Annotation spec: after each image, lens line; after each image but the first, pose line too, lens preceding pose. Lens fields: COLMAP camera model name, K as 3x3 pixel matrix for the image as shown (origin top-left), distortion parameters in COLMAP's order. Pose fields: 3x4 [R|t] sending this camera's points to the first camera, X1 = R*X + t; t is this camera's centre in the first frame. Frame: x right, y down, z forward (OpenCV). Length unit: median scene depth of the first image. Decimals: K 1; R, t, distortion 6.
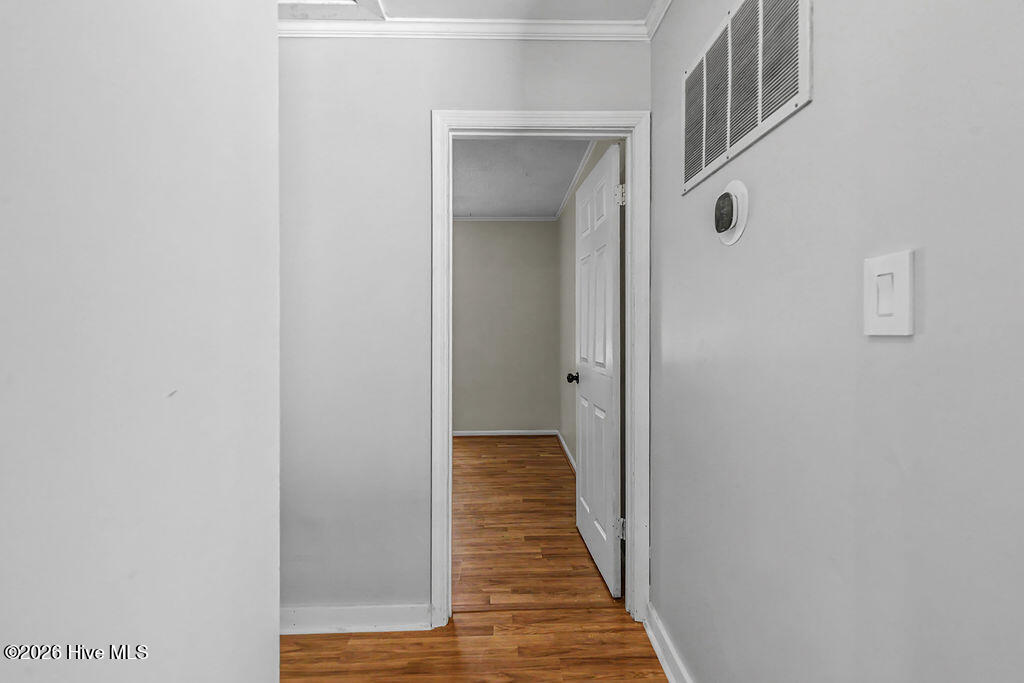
lens RADIAL K [[462.5, 0, 509.1], [0, 462.5, 336.5], [0, 0, 1]] dist [0.014086, -0.002739]
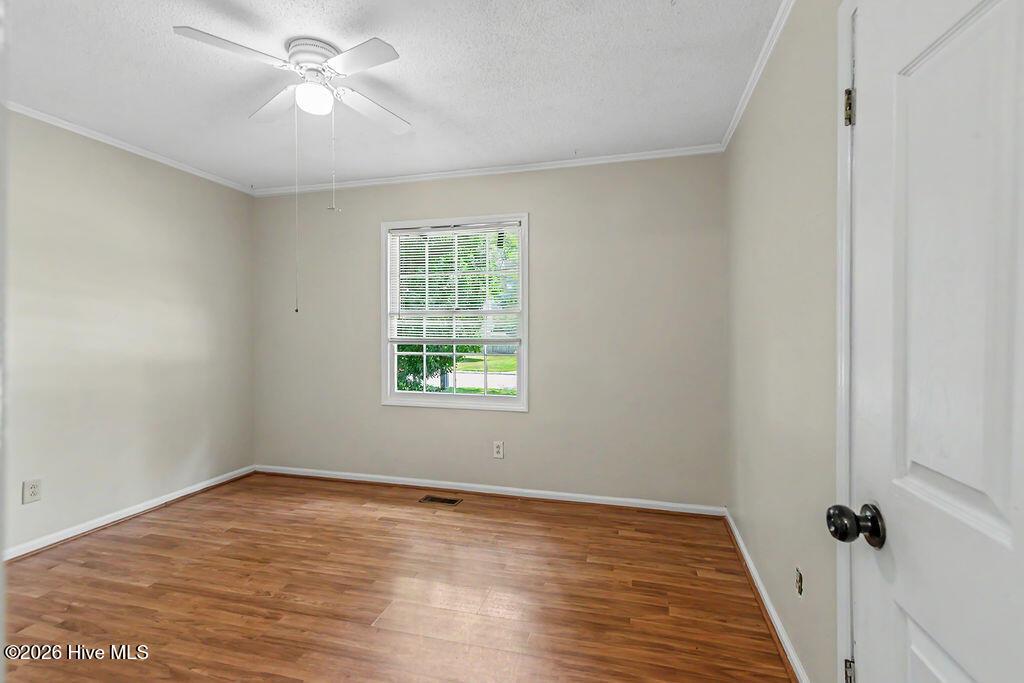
lens RADIAL K [[462.5, 0, 505.8], [0, 462.5, 339.7], [0, 0, 1]] dist [0.014086, -0.002739]
pose [[0.955303, 0.009302, -0.295482, 0.013929], [-0.009704, 0.999953, 0.000108, -0.016379], [0.295469, 0.002764, 0.955348, 0.492932]]
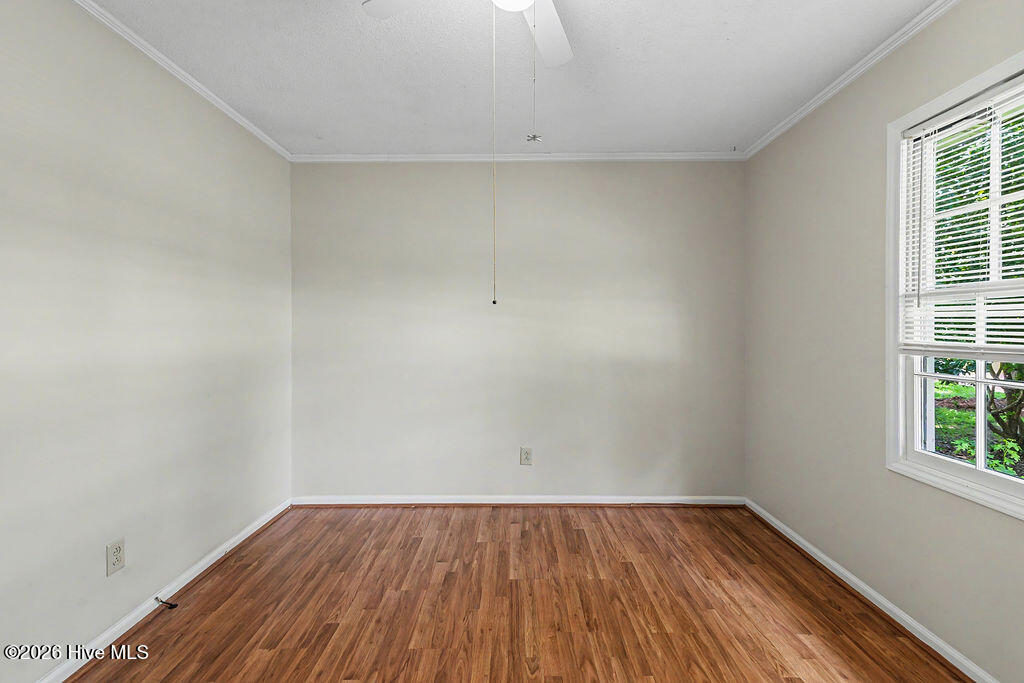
lens RADIAL K [[462.5, 0, 517.5], [0, 462.5, 336.9], [0, 0, 1]] dist [0.014086, -0.002739]
pose [[-0.022729, 0.019007, -0.999561, 0.005368], [-0.019555, 0.999620, 0.019453, -0.026652], [0.999550, 0.019989, -0.022349, 0.963314]]
